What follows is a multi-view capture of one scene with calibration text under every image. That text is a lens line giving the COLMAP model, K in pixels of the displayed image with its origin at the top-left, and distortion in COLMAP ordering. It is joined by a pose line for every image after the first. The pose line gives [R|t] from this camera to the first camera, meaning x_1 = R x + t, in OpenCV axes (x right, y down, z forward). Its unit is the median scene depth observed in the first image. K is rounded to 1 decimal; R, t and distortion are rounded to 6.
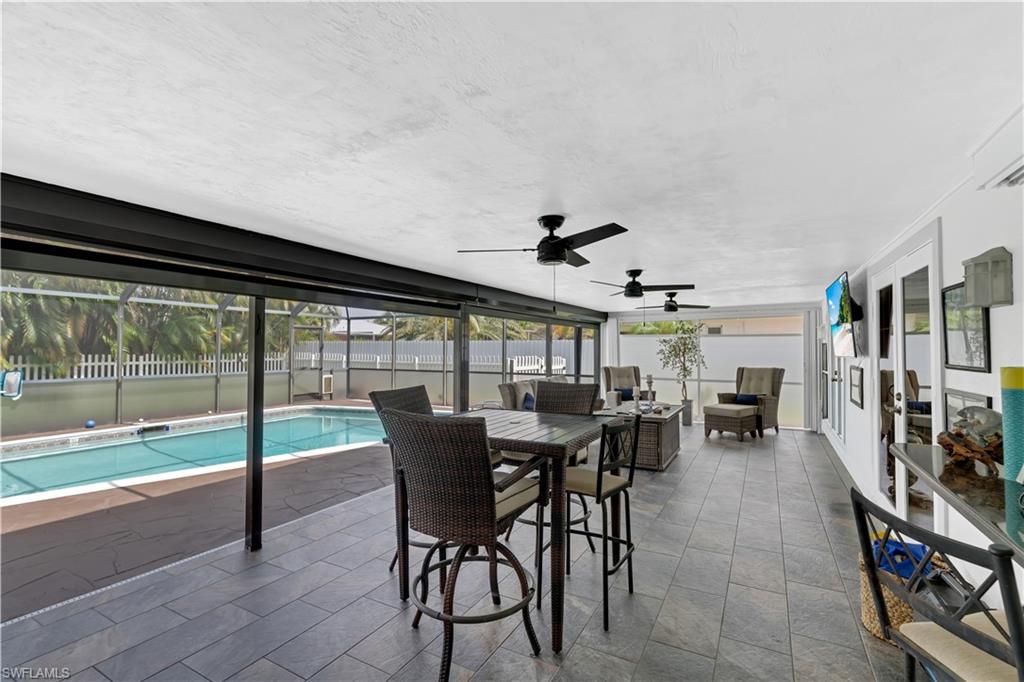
lens RADIAL K [[463.0, 0, 514.0], [0, 463.0, 333.3], [0, 0, 1]] dist [-0.001198, 0.000143]
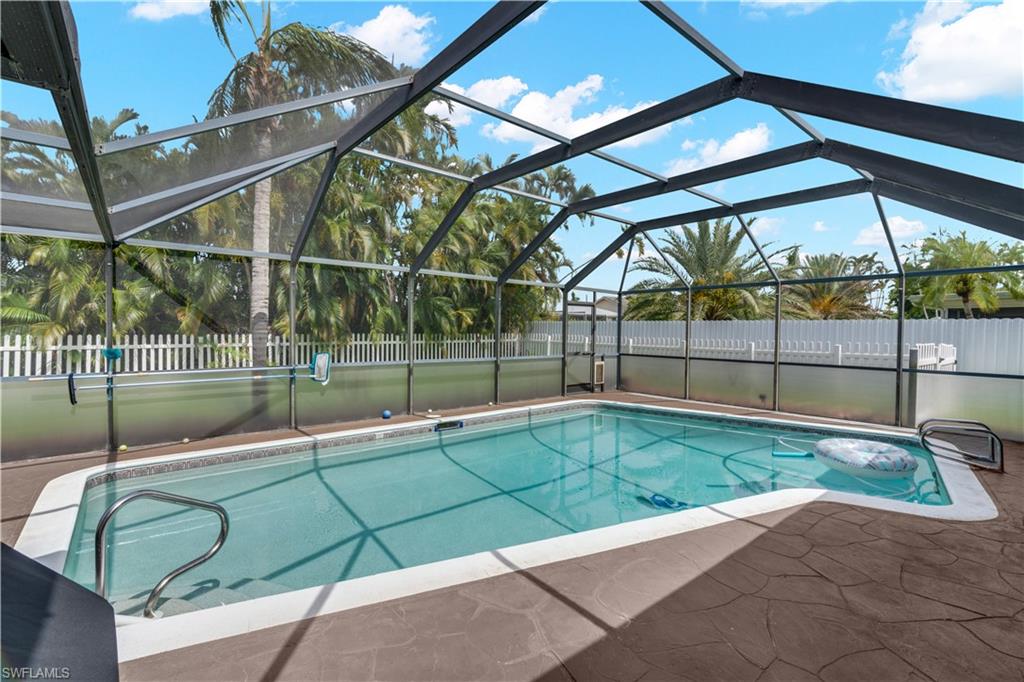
lens RADIAL K [[463.0, 0, 514.0], [0, 463.0, 333.3], [0, 0, 1]] dist [-0.001198, 0.000143]
pose [[0.930676, 0.008243, -0.365751, -0.258387], [0.006977, 0.999164, 0.040271, 0.005373], [0.365777, -0.040031, 0.929841, 0.190913]]
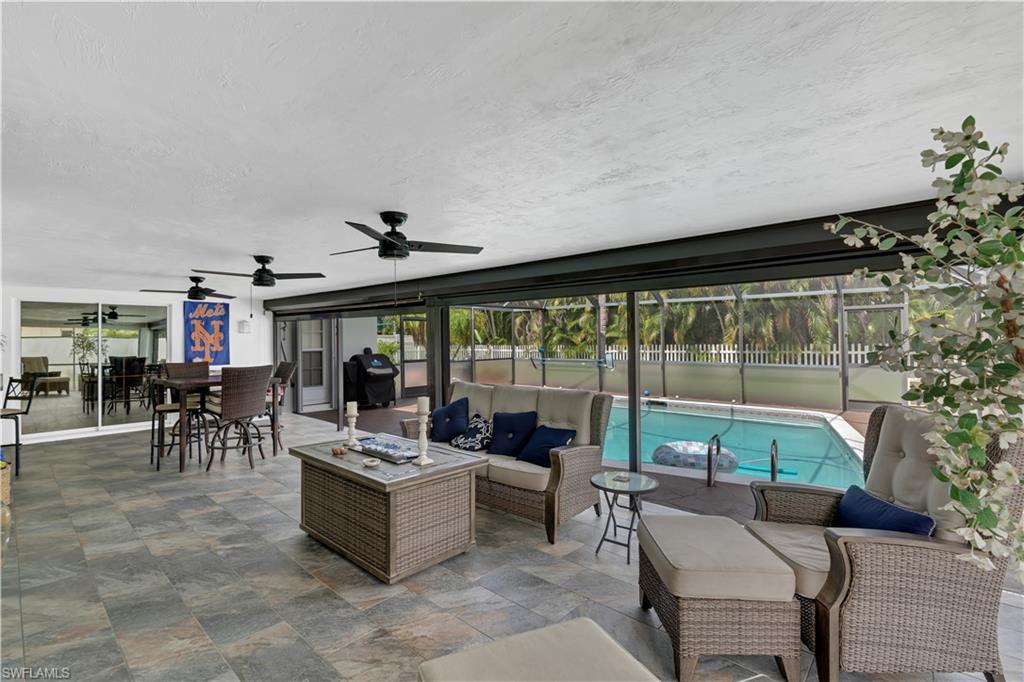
lens RADIAL K [[463.0, 0, 514.0], [0, 463.0, 333.3], [0, 0, 1]] dist [-0.001198, 0.000143]
pose [[-0.230113, -0.015475, -0.973041, 0.408813], [0.043189, 0.998726, -0.026097, 0.021513], [0.972205, -0.048030, -0.229152, 0.663198]]
